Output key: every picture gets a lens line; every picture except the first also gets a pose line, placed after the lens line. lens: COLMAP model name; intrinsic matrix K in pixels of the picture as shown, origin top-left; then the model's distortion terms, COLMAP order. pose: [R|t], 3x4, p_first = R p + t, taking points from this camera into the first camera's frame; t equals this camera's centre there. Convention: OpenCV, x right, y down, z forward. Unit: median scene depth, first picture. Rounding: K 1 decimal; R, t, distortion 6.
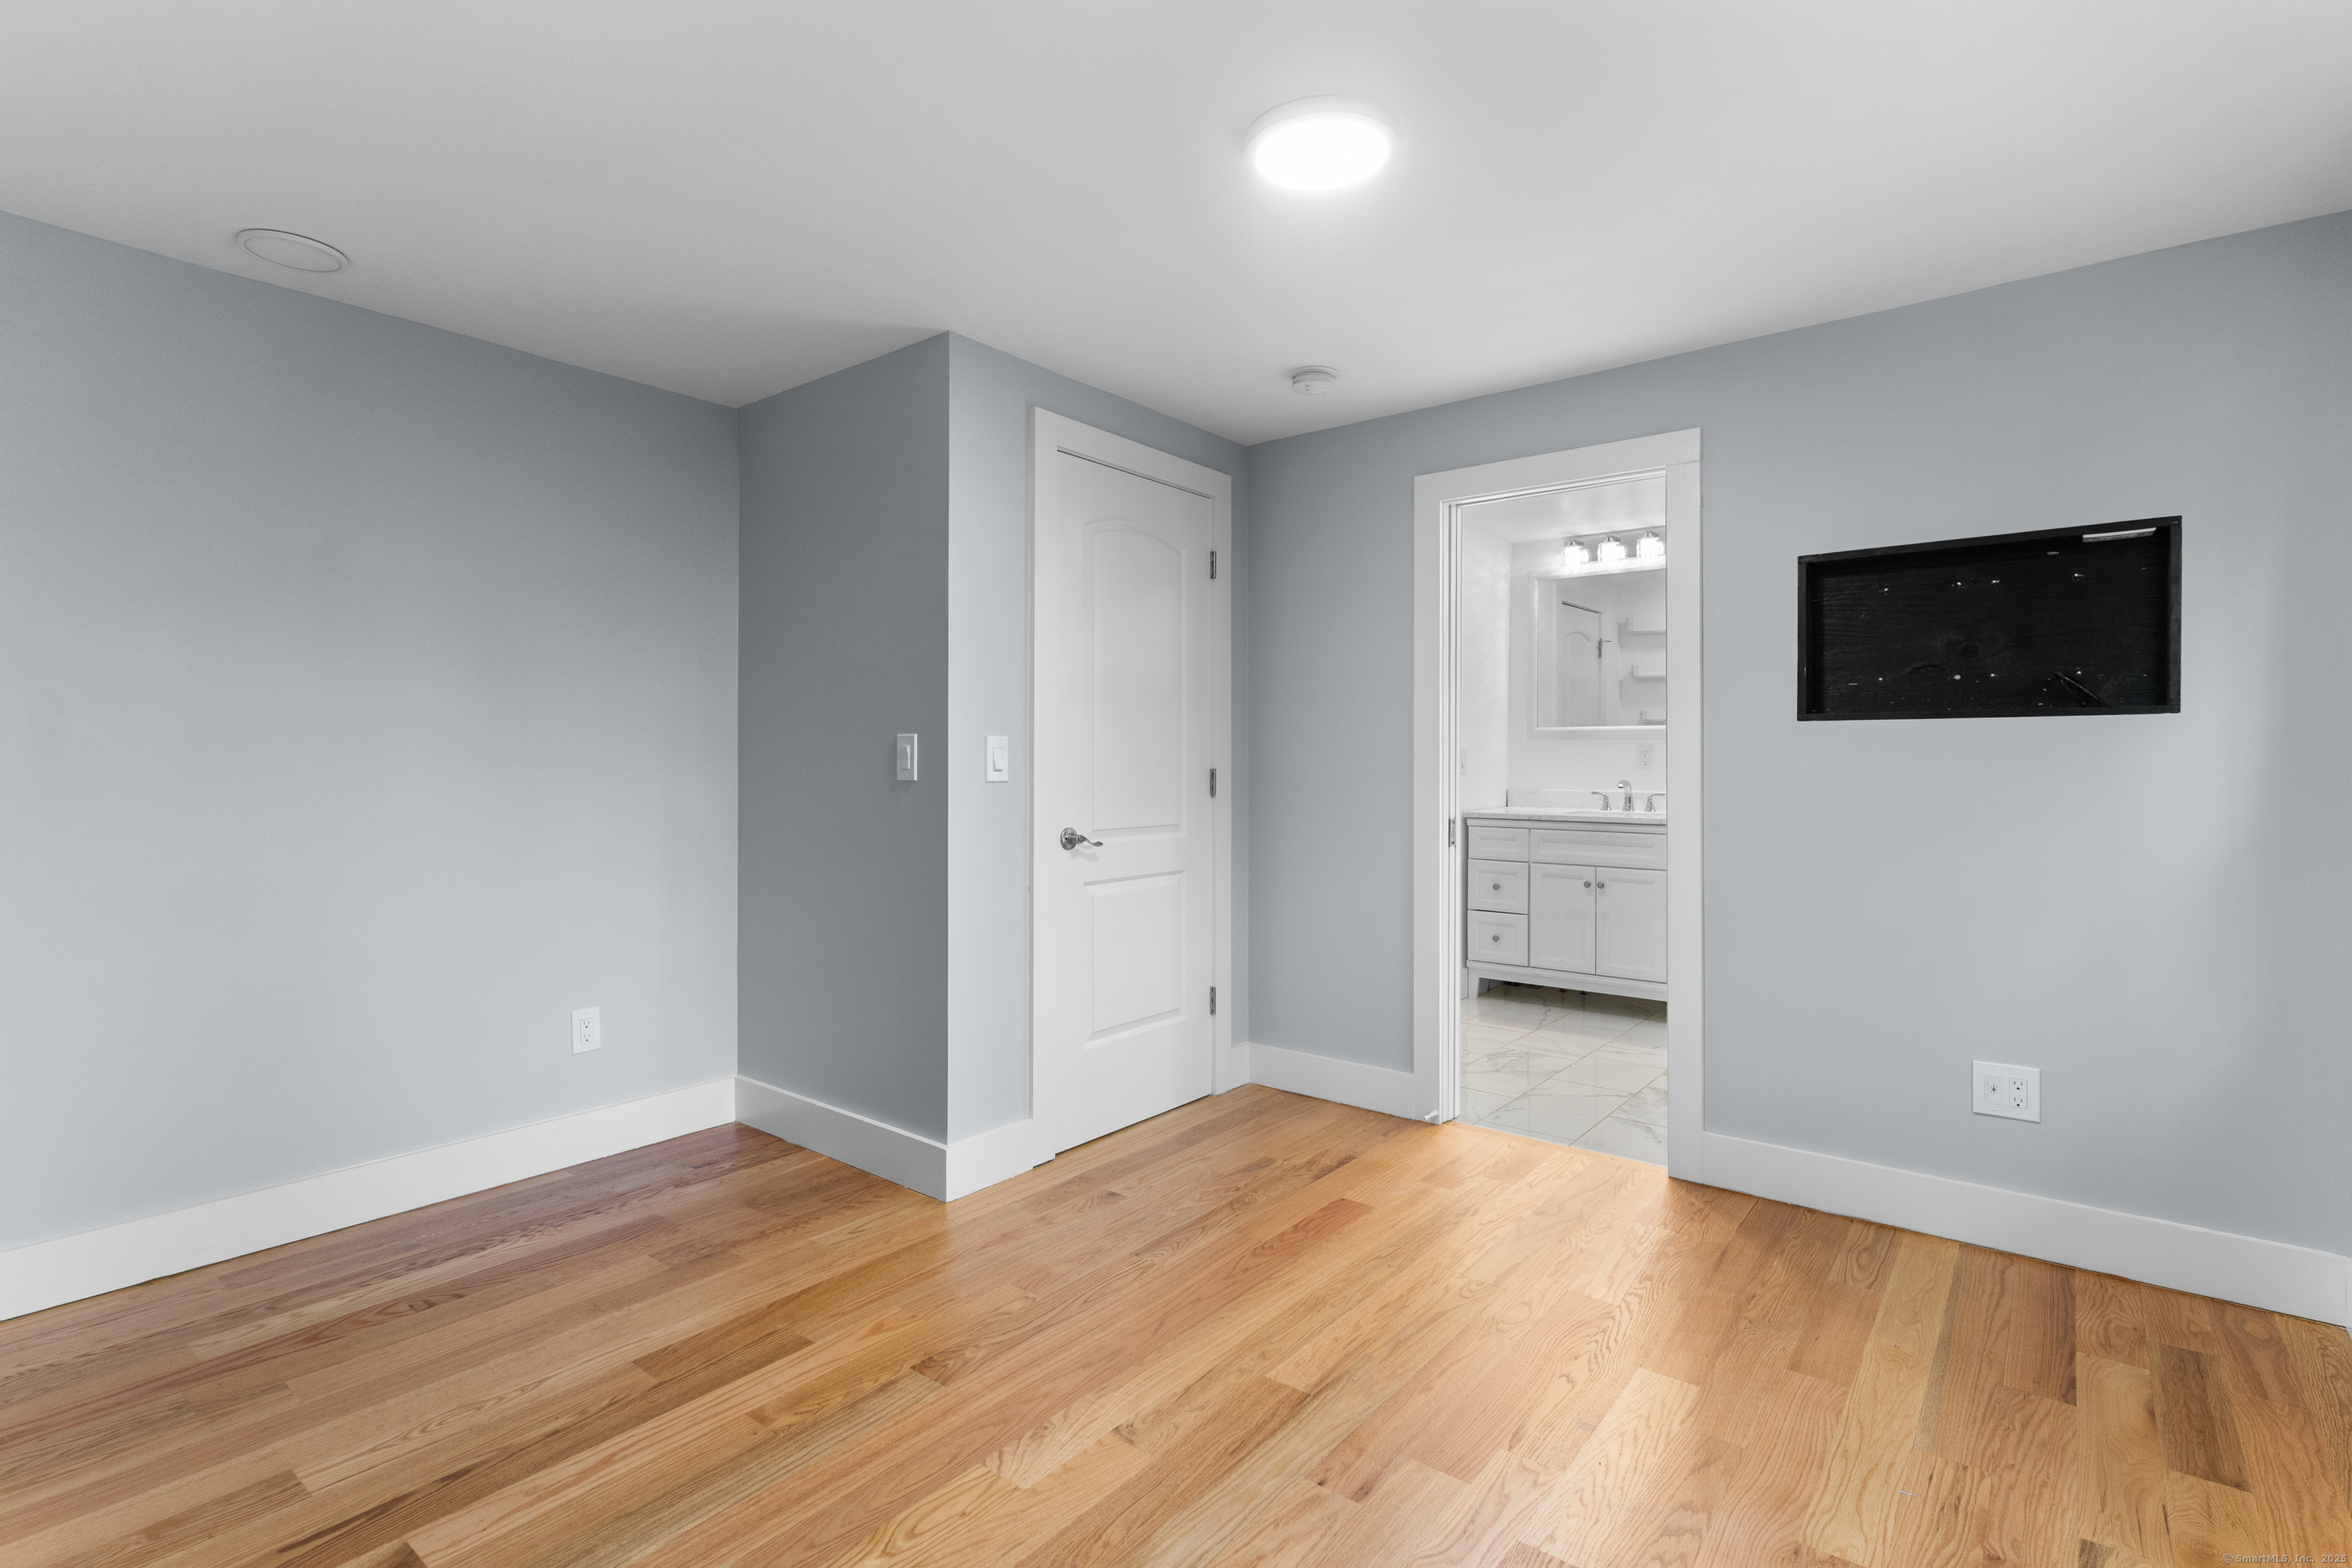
lens RADIAL K [[1132.6, 0, 1172.9], [0, 1132.6, 770.6], [0, 0, 1]] dist [0.010809, -0.003910]
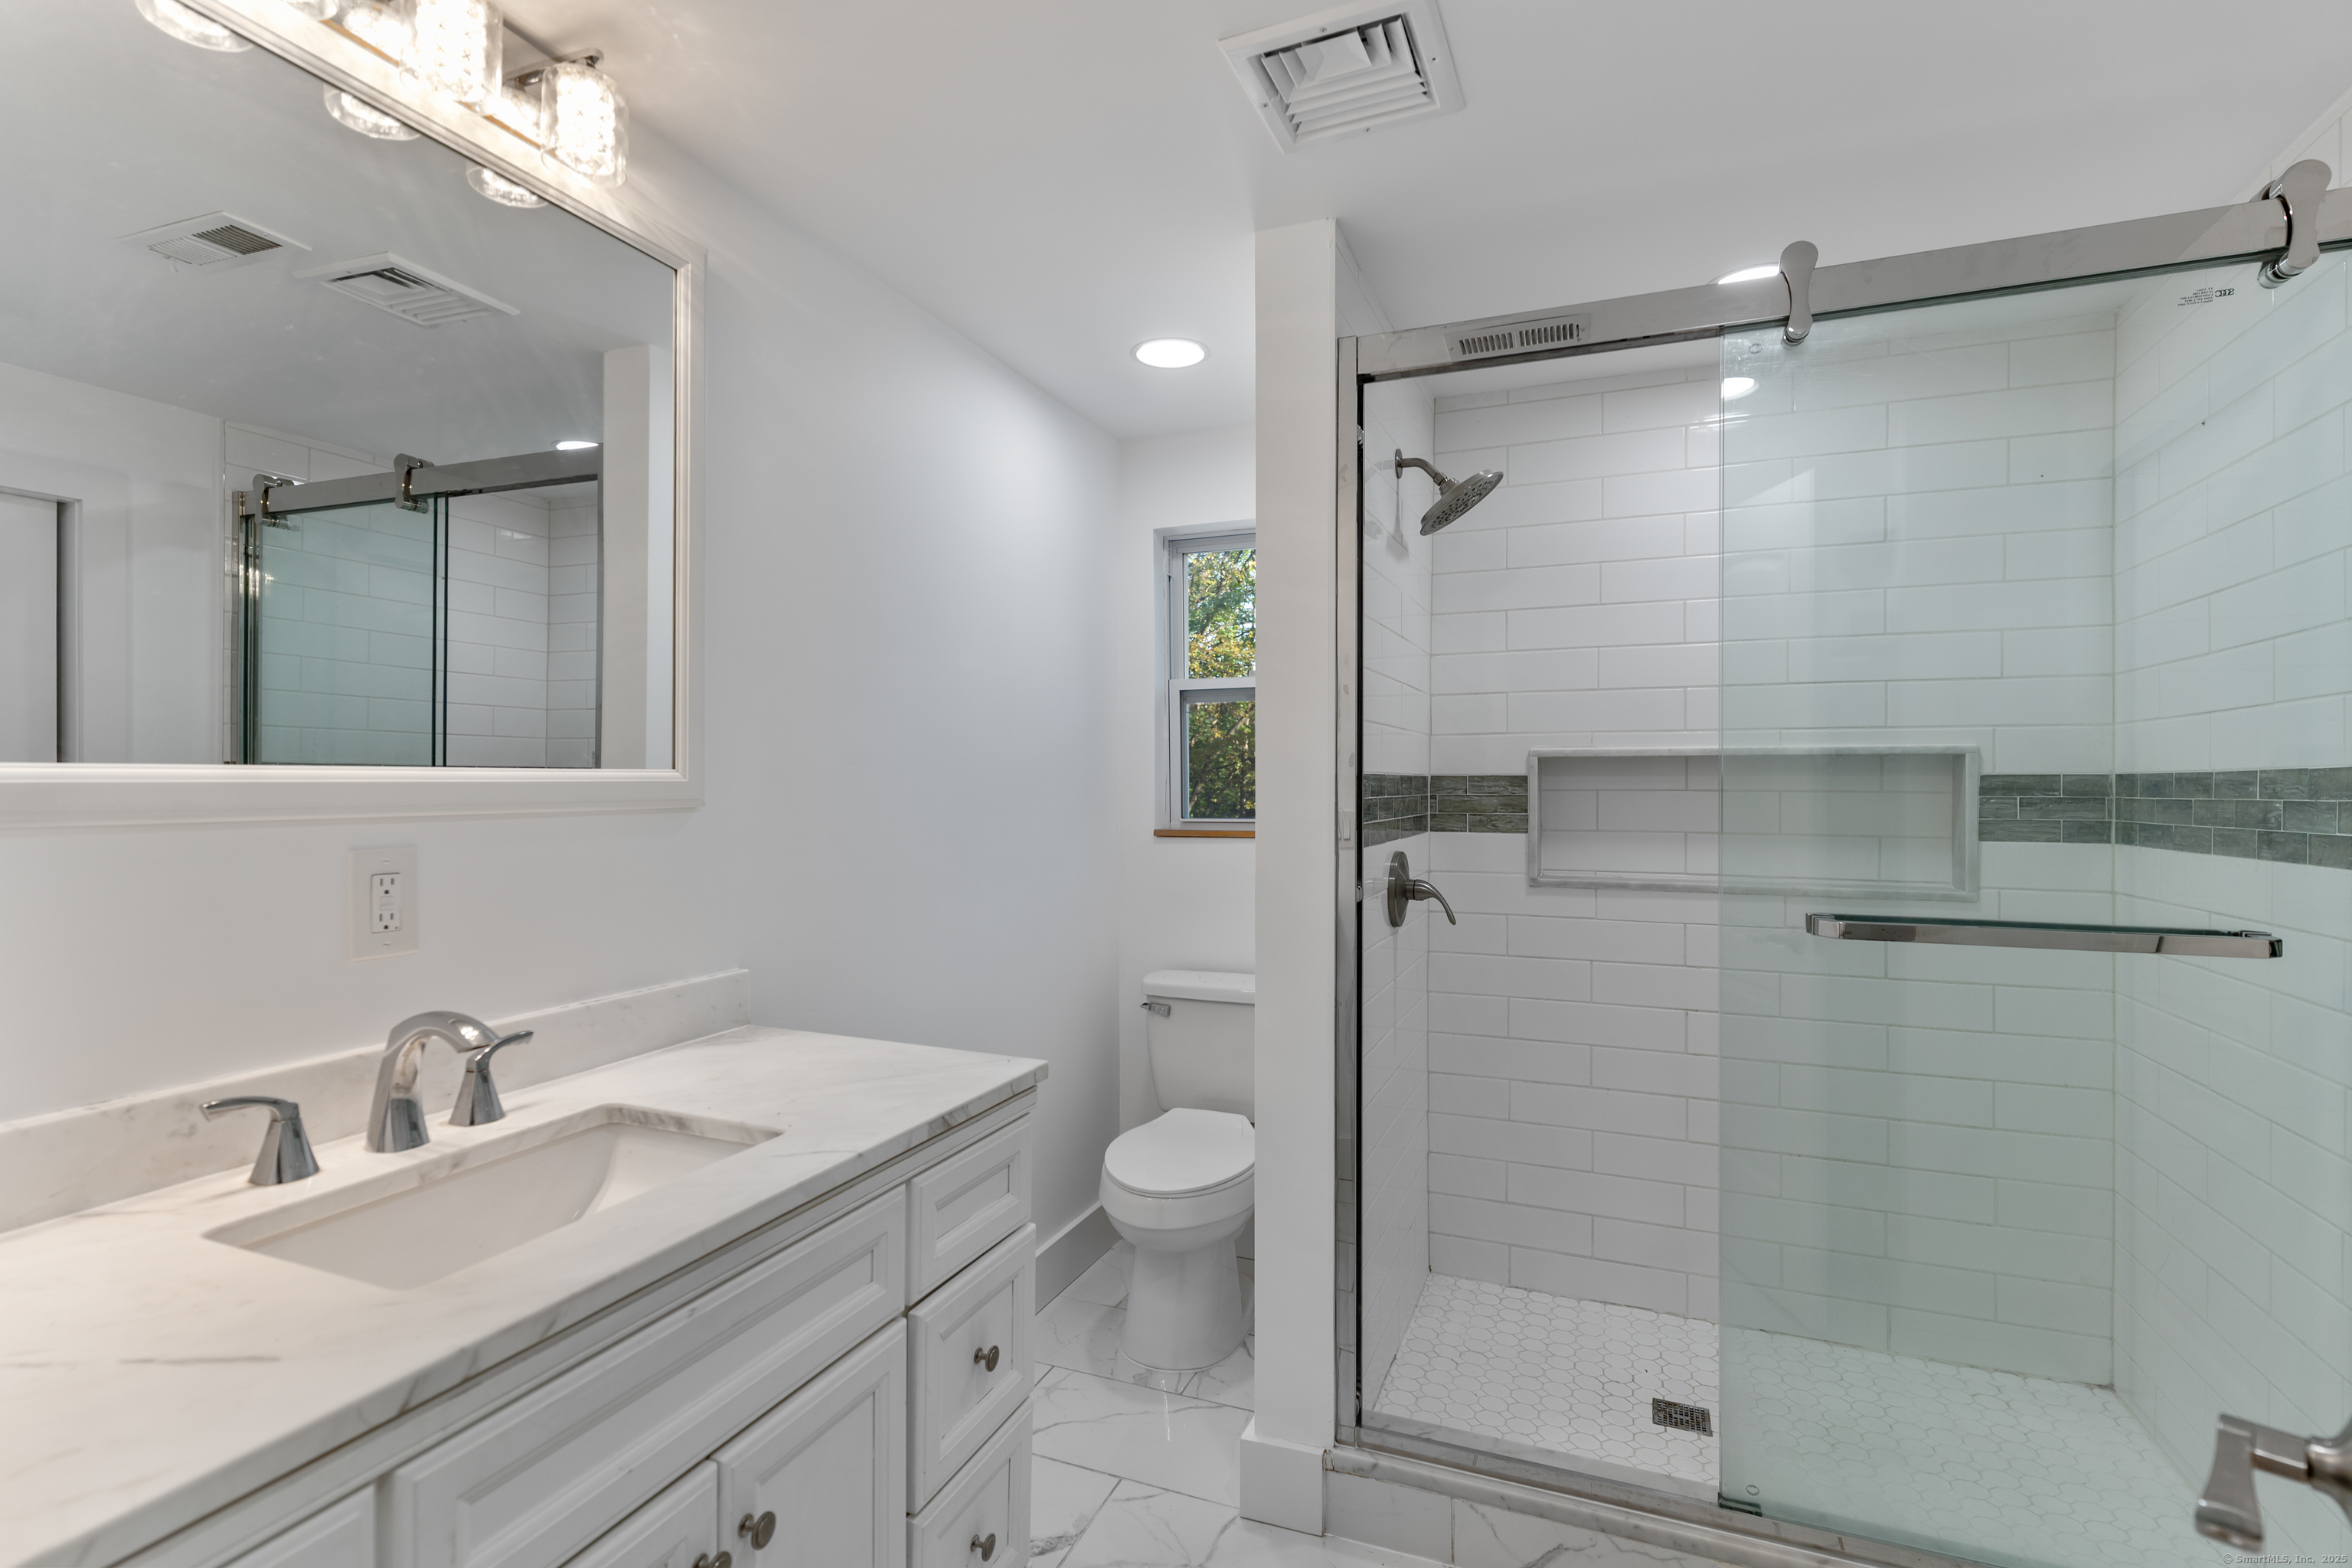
lens RADIAL K [[1132.6, 0, 1178.5], [0, 1132.6, 773.2], [0, 0, 1]] dist [0.010809, -0.003910]
pose [[-0.291341, -0.003303, 0.956614, 0.136404], [0.003828, 0.999982, 0.004619, -0.038852], [-0.956612, 0.005008, -0.291323, 0.903838]]
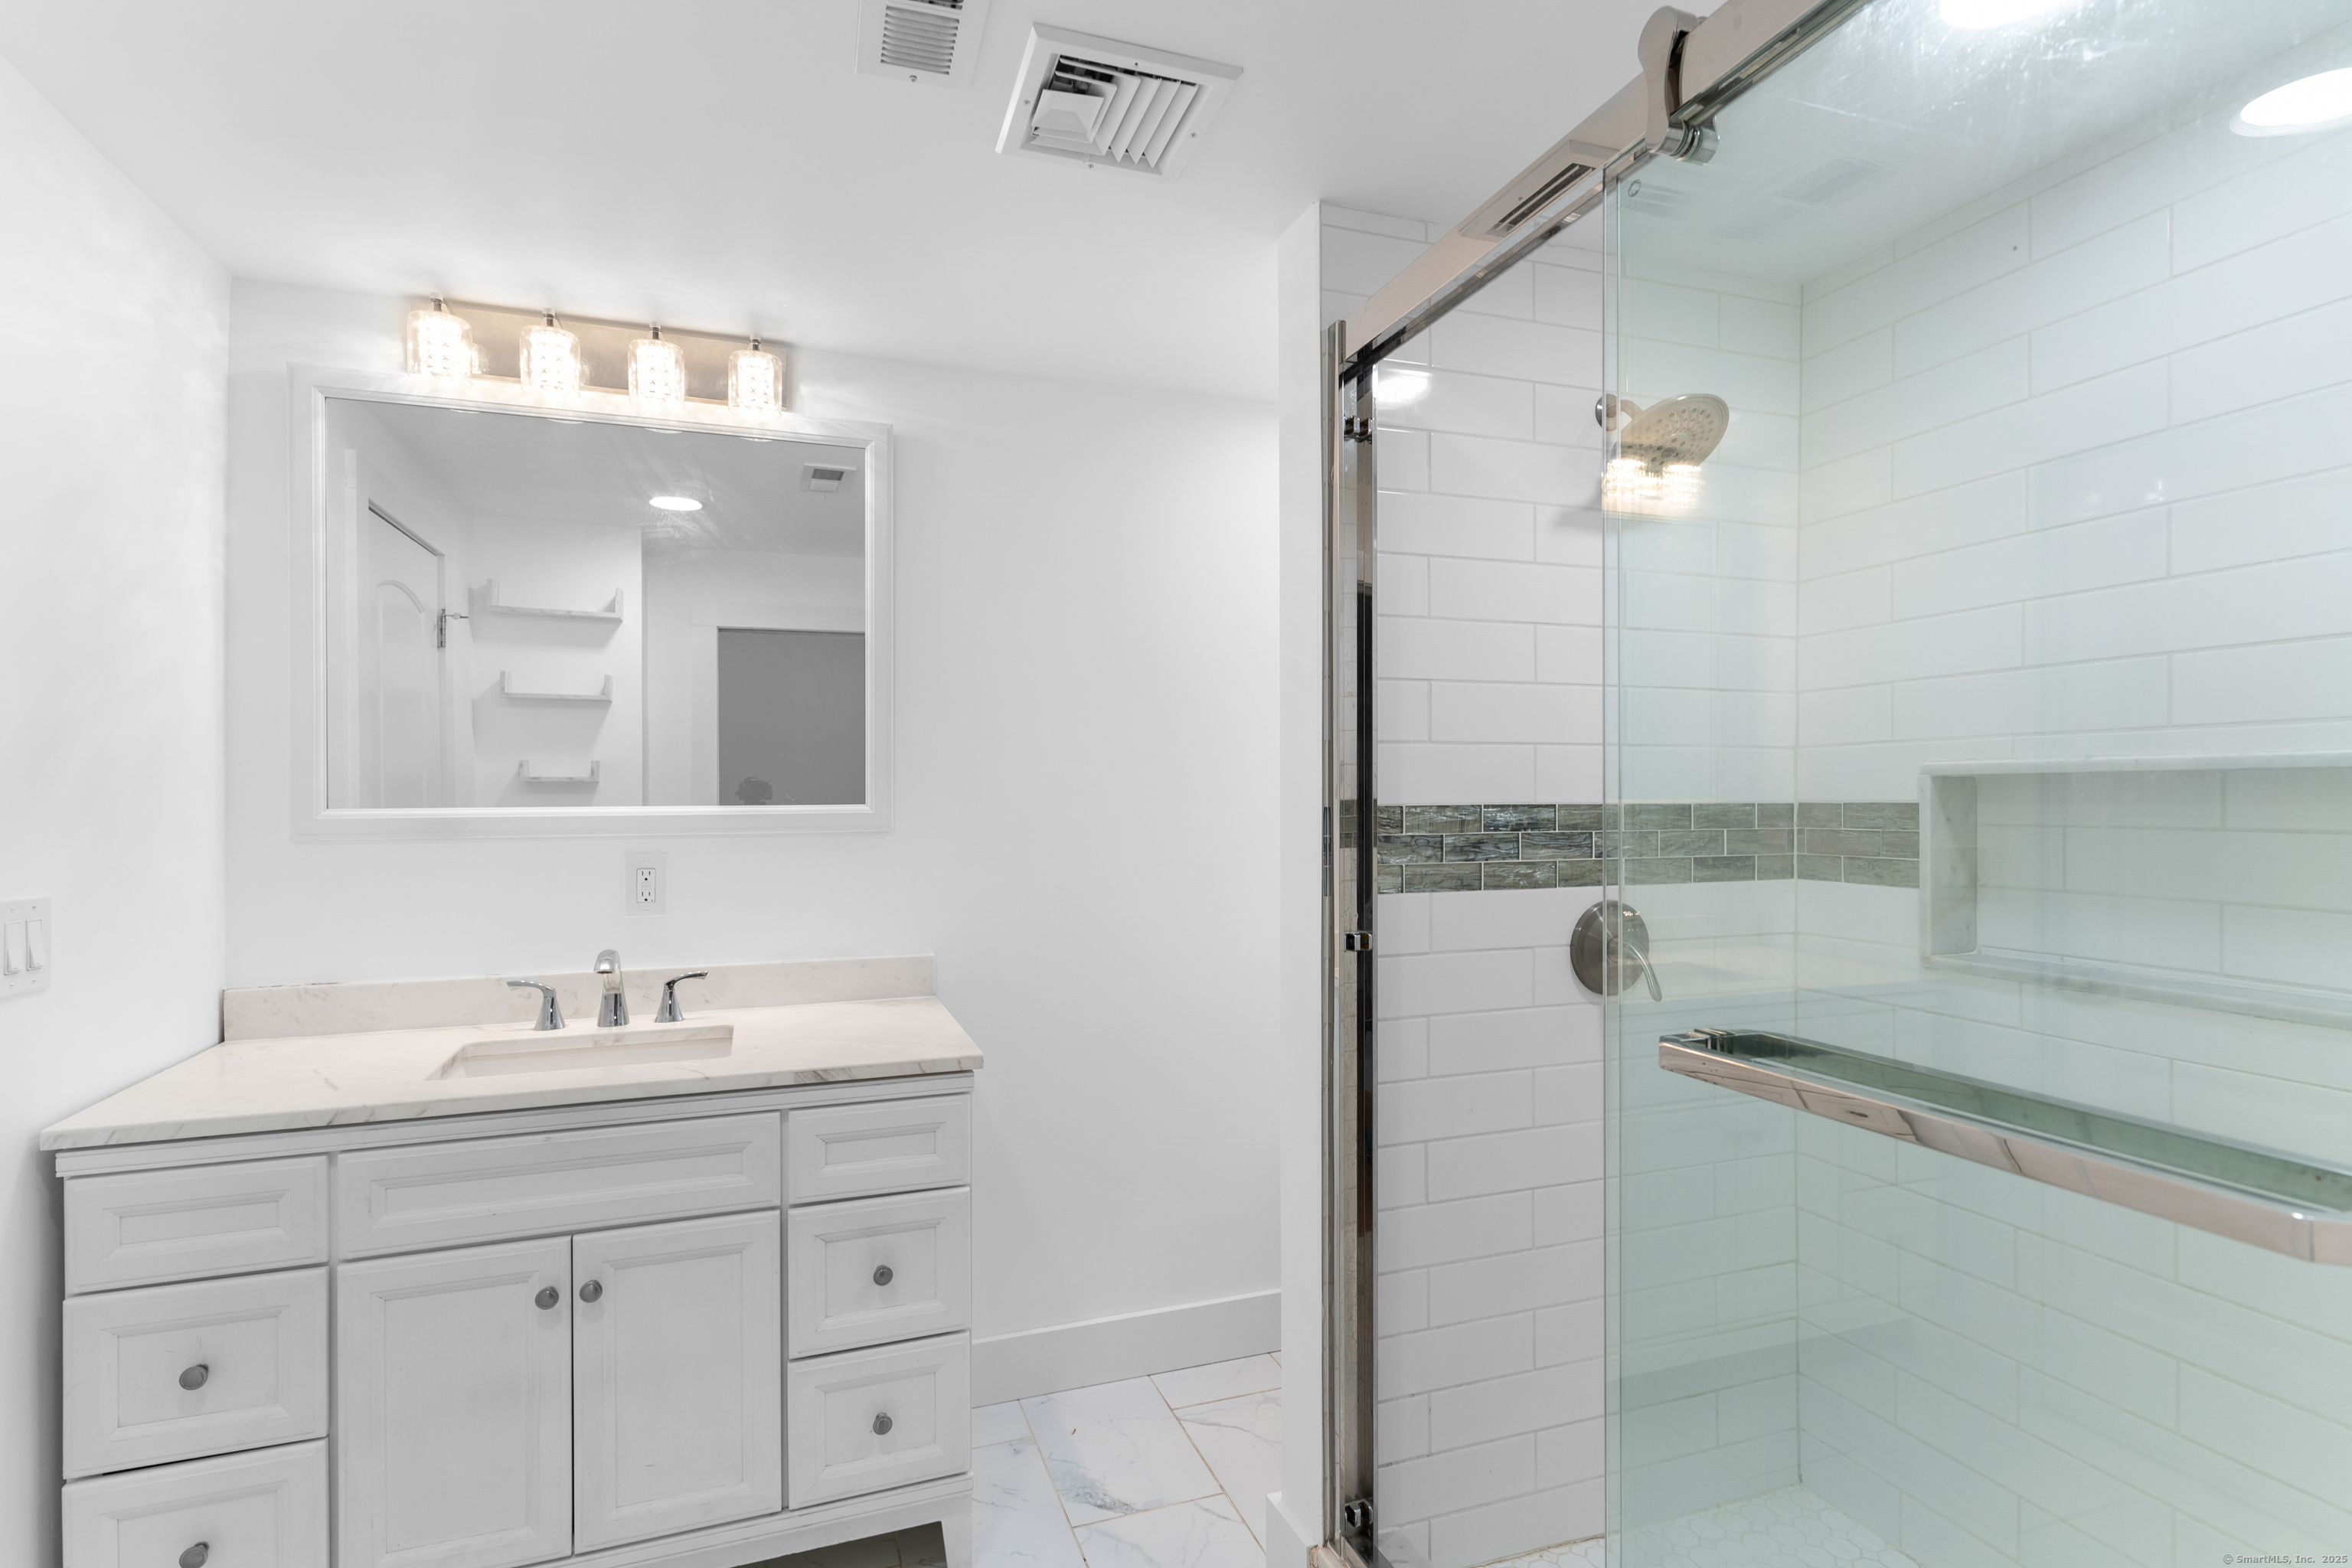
lens RADIAL K [[1132.6, 0, 1174.1], [0, 1132.6, 794.2], [0, 0, 1]] dist [0.010809, -0.003910]
pose [[0.527743, -0.004627, 0.849391, 0.166253], [0.015341, 0.999874, -0.004085, -0.039551], [-0.849265, 0.015186, 0.527748, 0.614960]]
